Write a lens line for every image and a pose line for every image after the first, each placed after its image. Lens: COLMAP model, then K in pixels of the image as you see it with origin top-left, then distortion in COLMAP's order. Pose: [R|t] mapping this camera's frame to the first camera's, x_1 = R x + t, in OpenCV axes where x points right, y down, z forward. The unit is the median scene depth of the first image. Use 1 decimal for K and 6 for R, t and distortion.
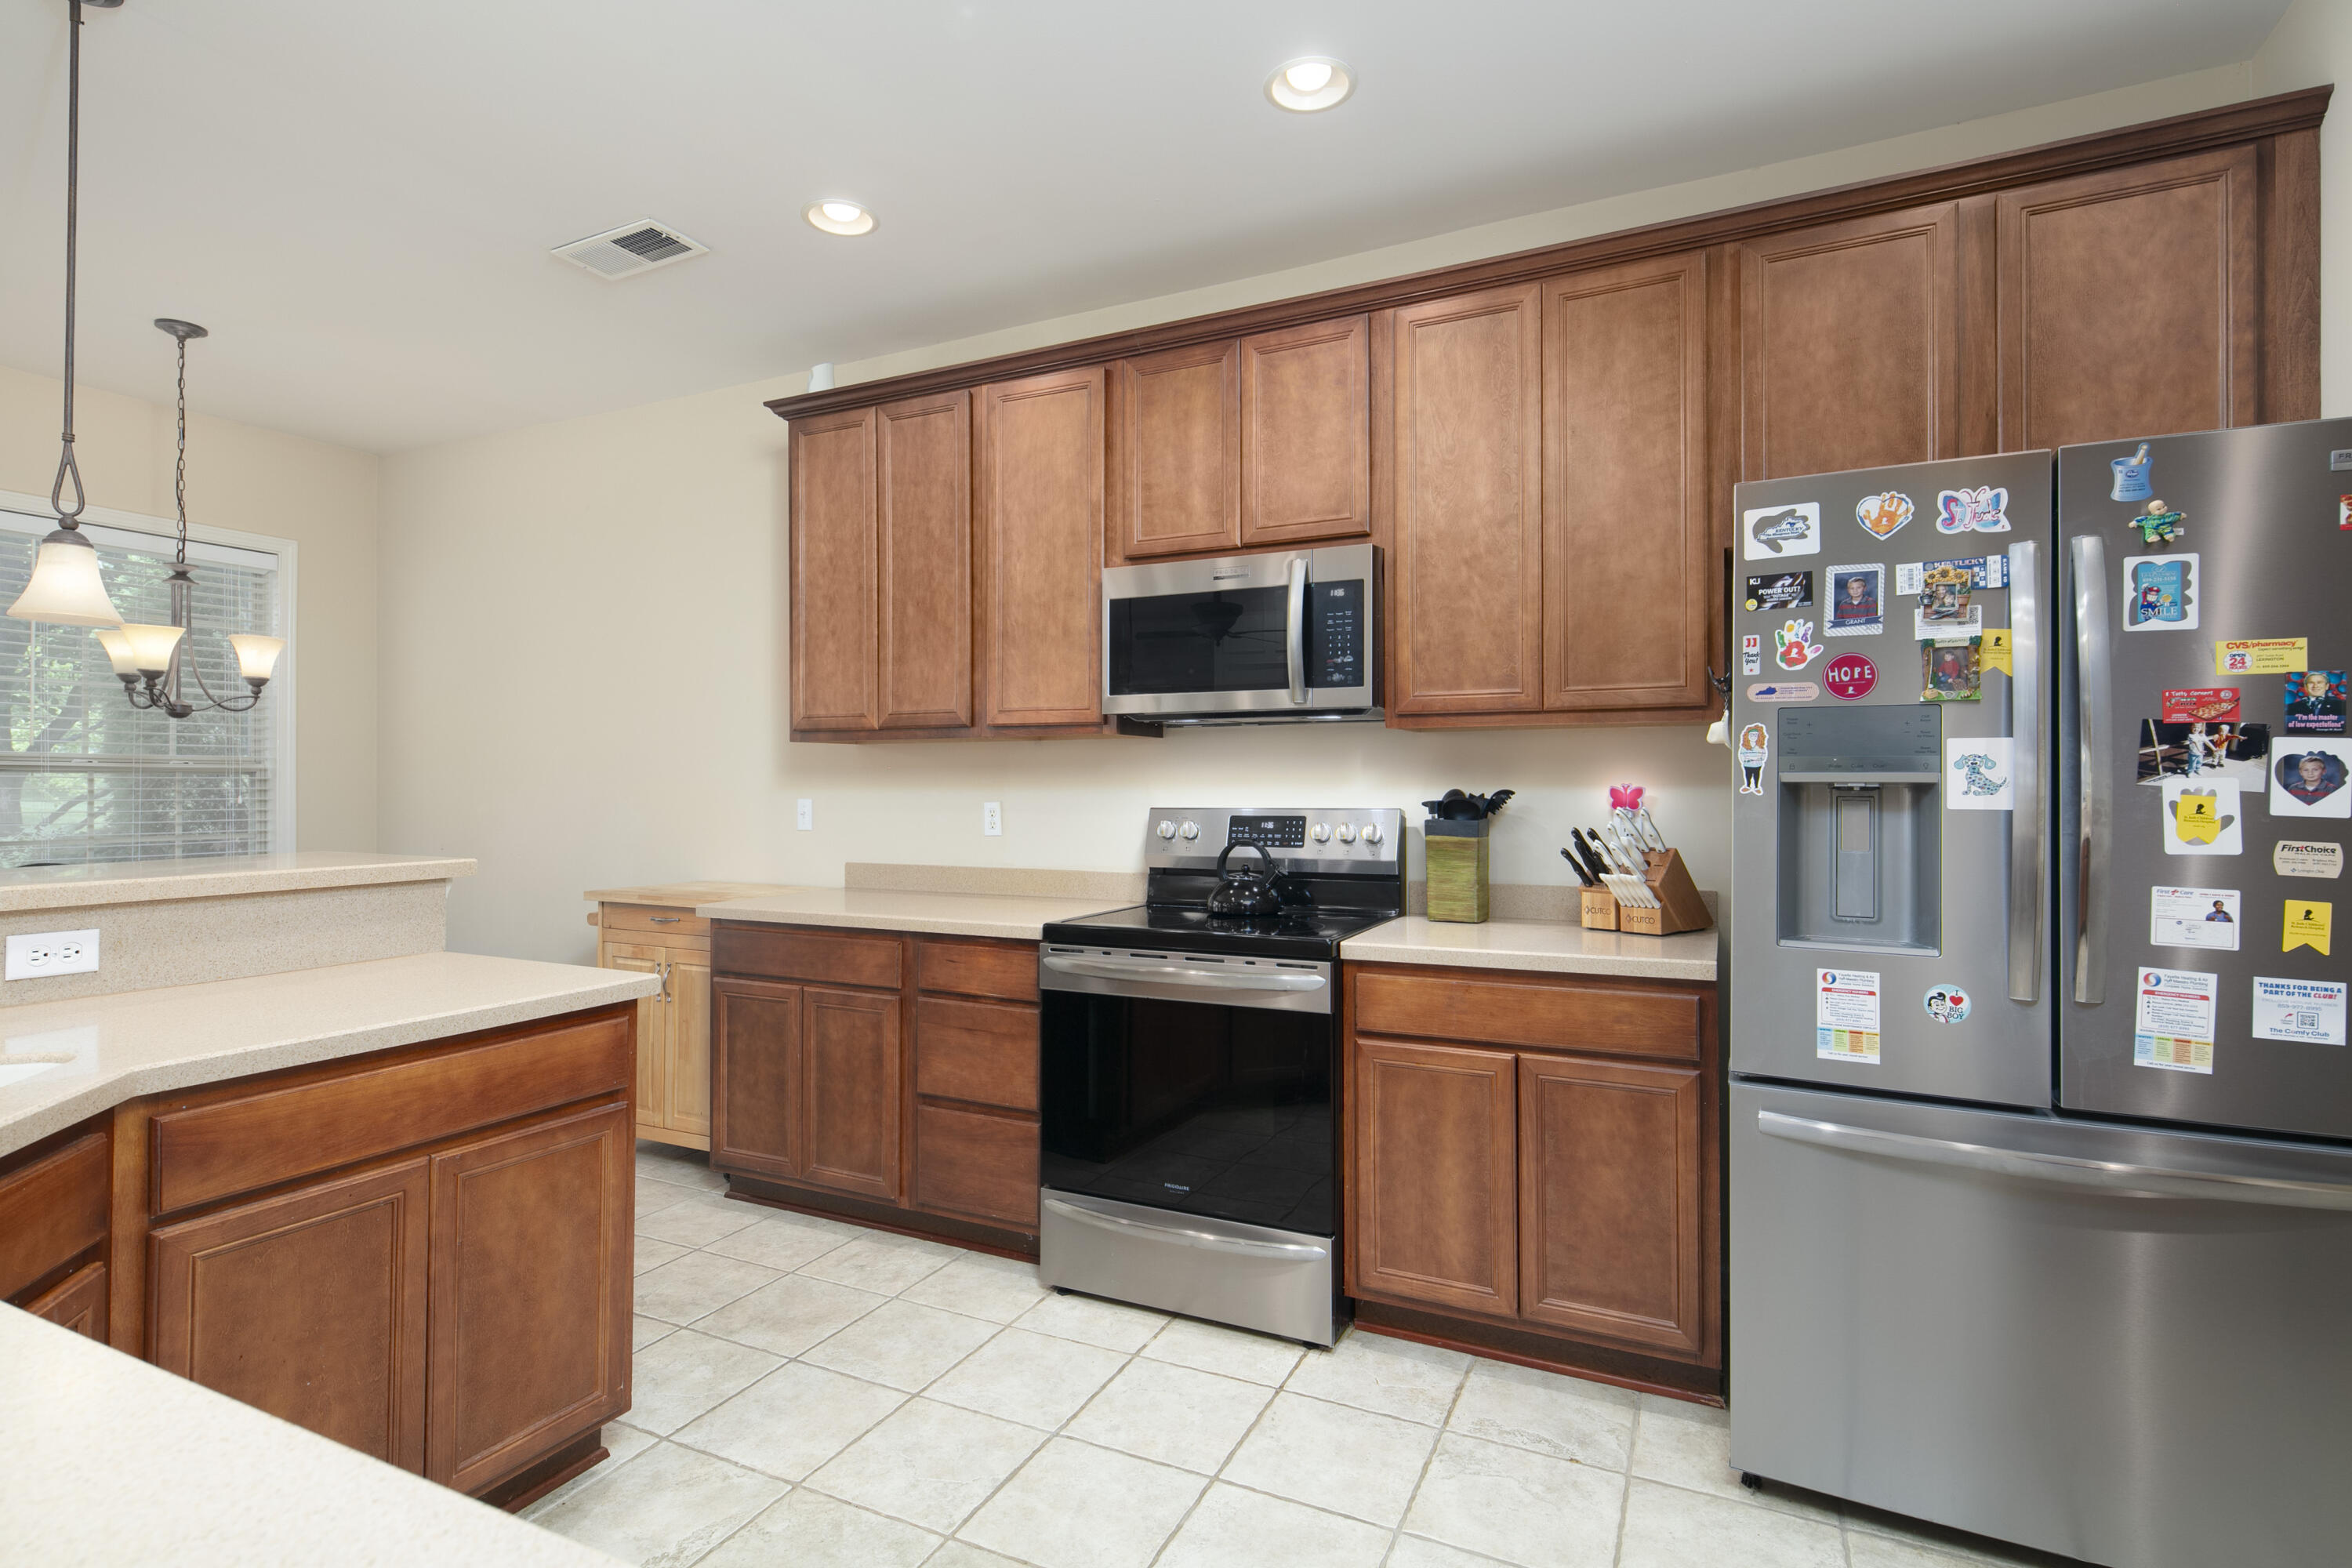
lens RADIAL K [[1132.7, 0, 1174.2], [0, 1132.7, 780.7], [0, 0, 1]] dist [-0.003938, -0.003053]
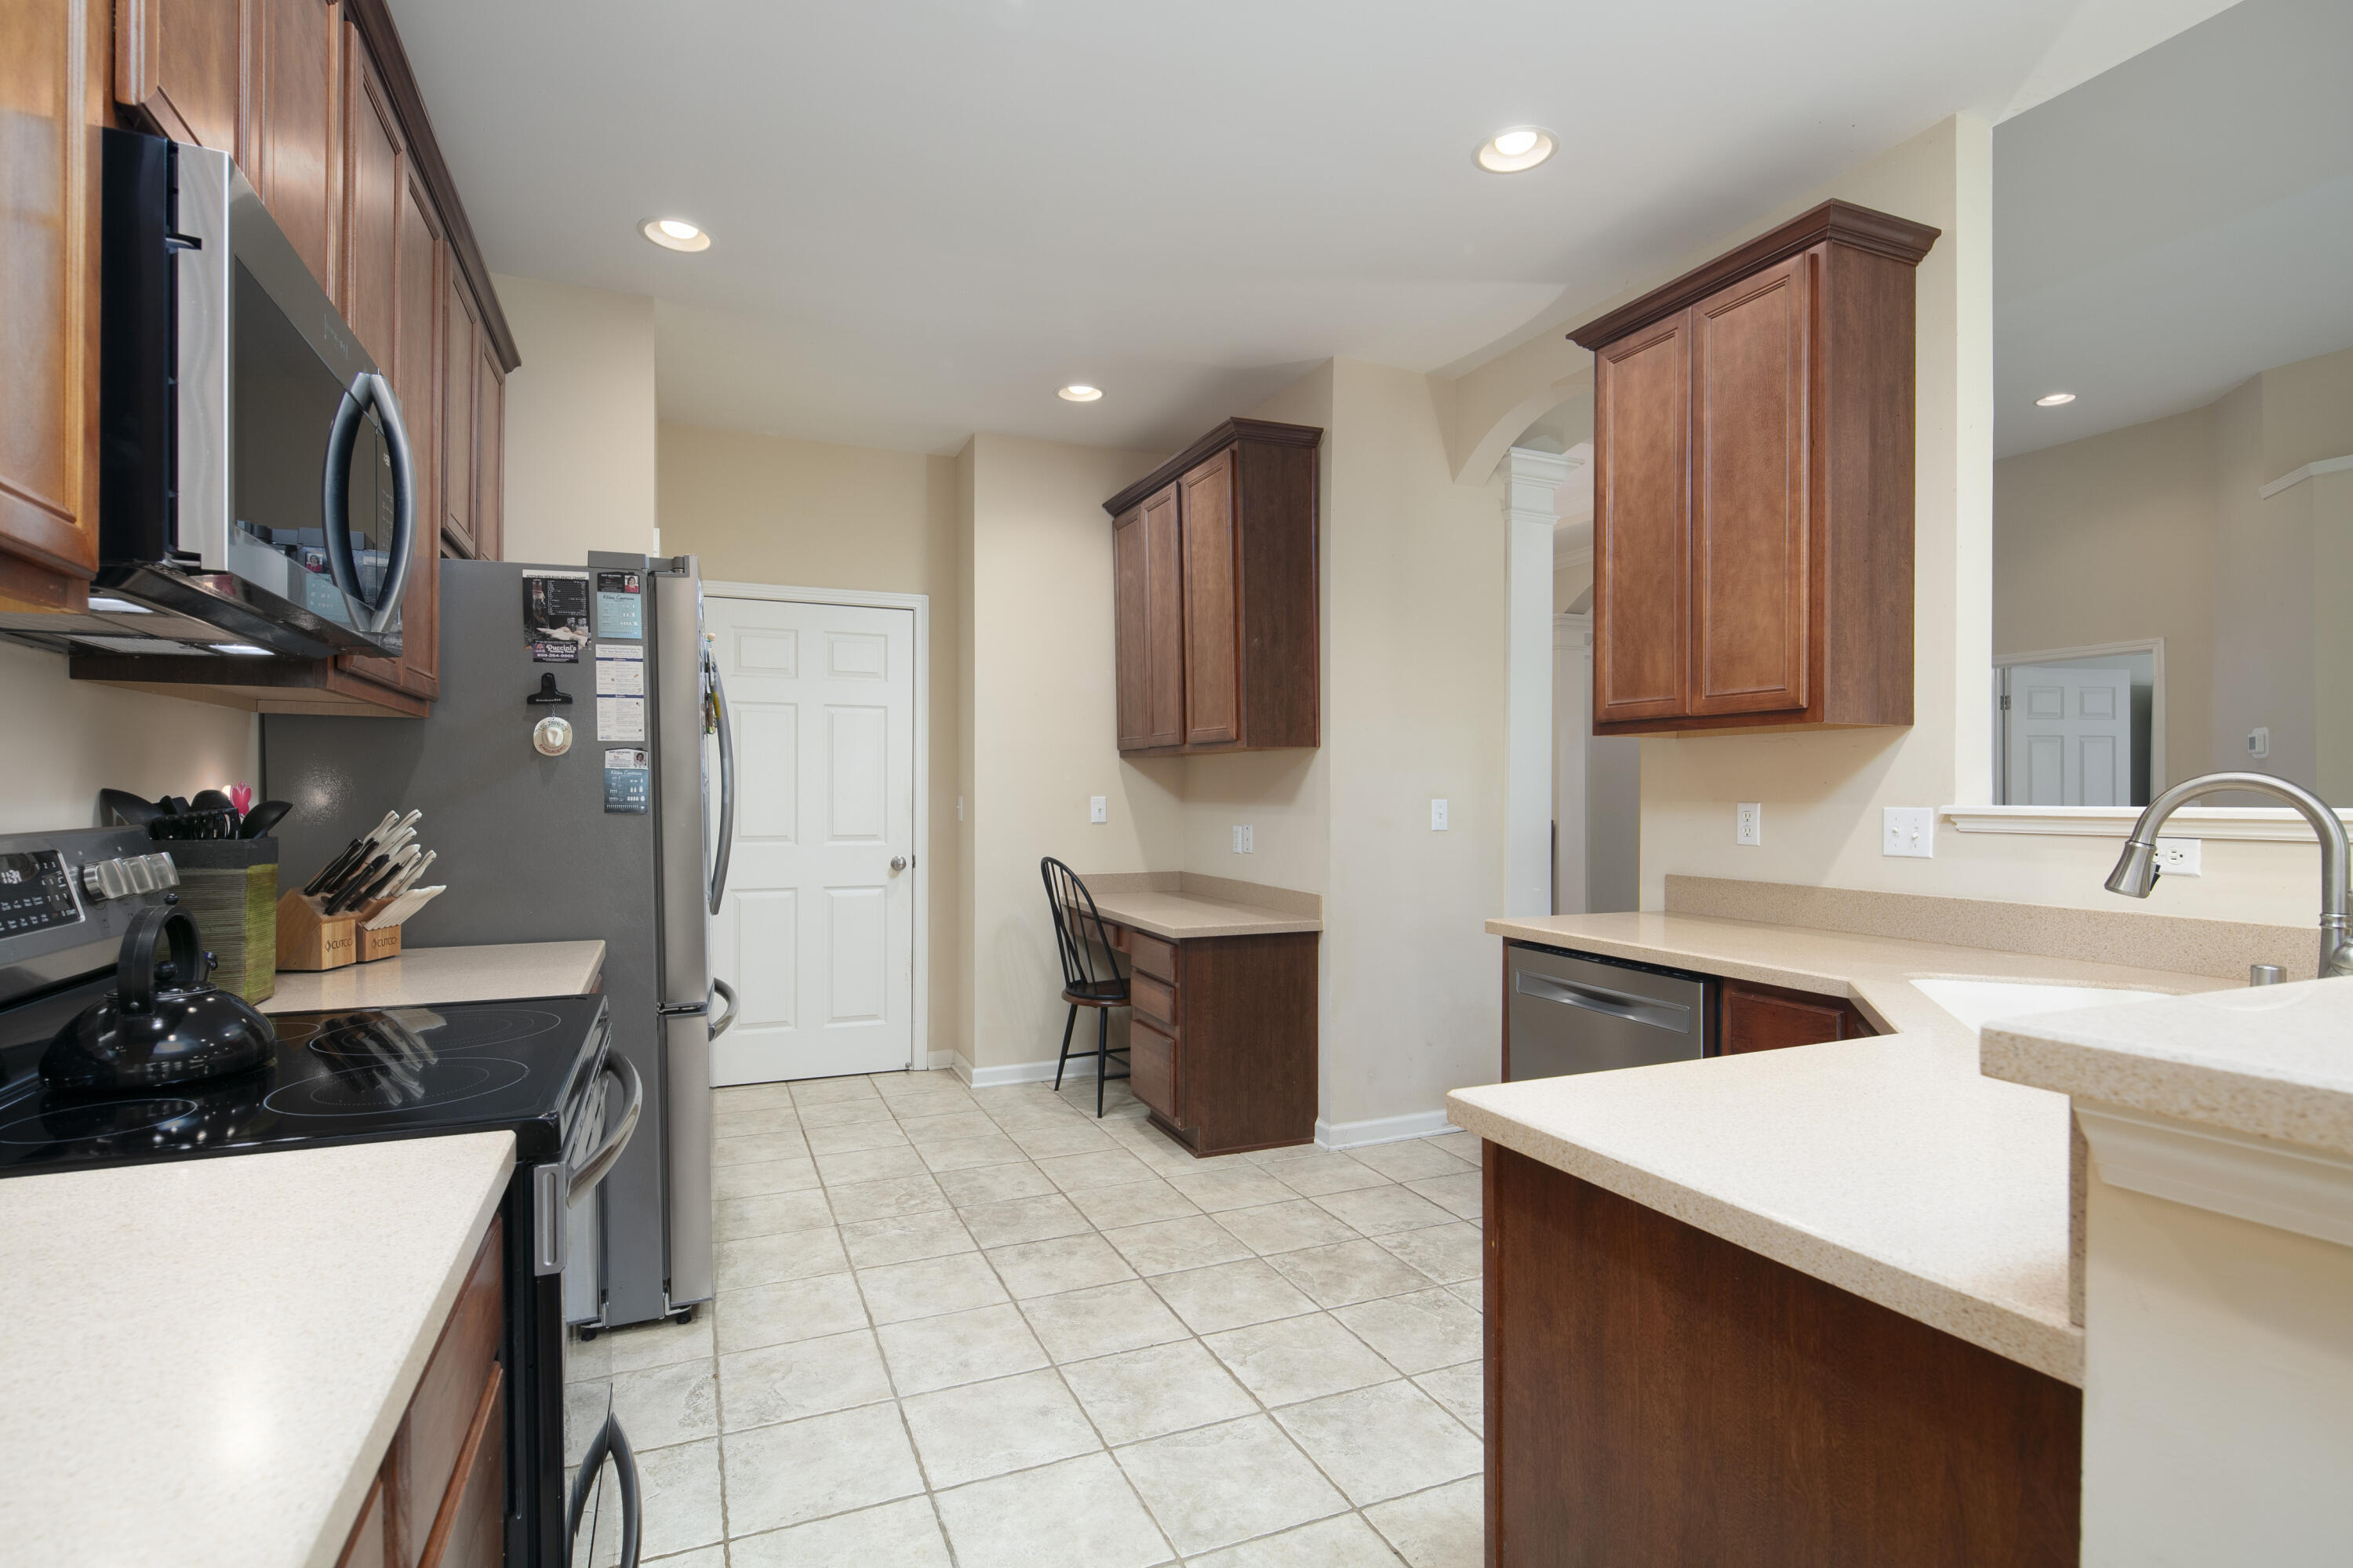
lens RADIAL K [[1133.3, 0, 1173.1], [0, 1133.3, 788.3], [0, 0, 1]] dist [-0.003938, -0.003053]
pose [[-0.755879, -0.000177, 0.654711, -0.773333], [-0.004391, 0.999979, -0.004798, 0.011565], [-0.654696, -0.006502, -0.755864, 1.627570]]
